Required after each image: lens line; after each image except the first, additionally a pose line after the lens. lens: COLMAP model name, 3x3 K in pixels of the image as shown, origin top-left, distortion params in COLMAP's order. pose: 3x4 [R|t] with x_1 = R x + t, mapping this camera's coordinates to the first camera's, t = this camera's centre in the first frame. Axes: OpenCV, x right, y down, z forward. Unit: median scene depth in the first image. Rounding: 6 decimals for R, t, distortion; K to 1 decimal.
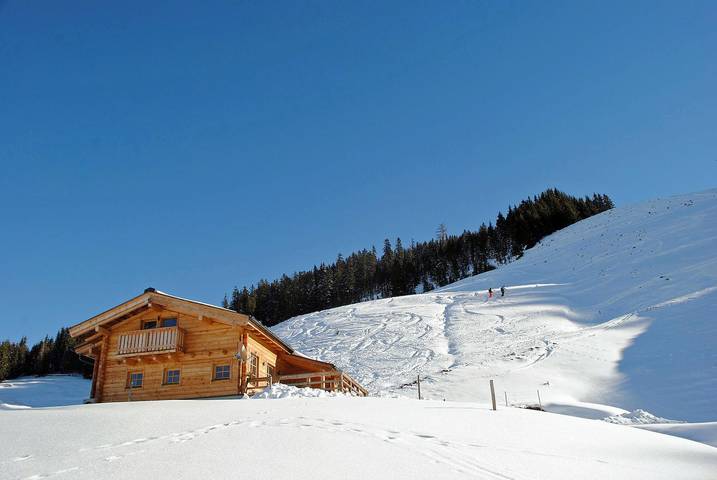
lens RADIAL K [[570.2, 0, 358.5], [0, 570.2, 240.0], [0, 0, 1]] dist [-0.060399, -0.001631]
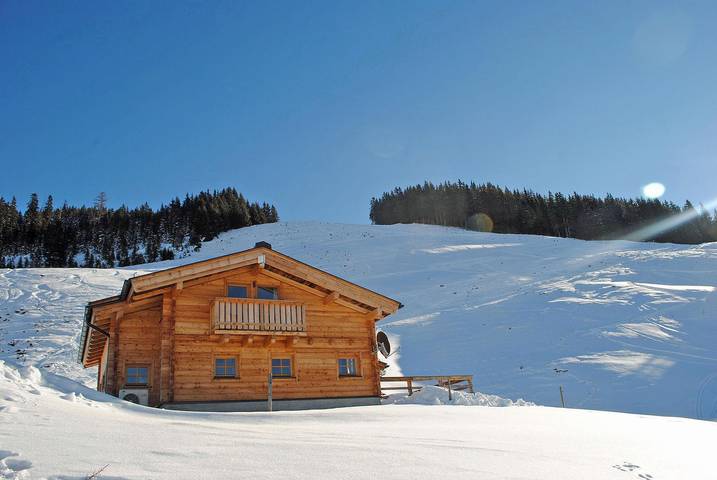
lens RADIAL K [[570.2, 0, 358.5], [0, 570.2, 240.0], [0, 0, 1]] dist [-0.060399, -0.001631]
pose [[0.776713, 0.210631, 0.593591, -0.712516], [-0.220160, 0.973770, -0.057456, 0.097887], [-0.590124, -0.086058, 0.802713, 0.348724]]
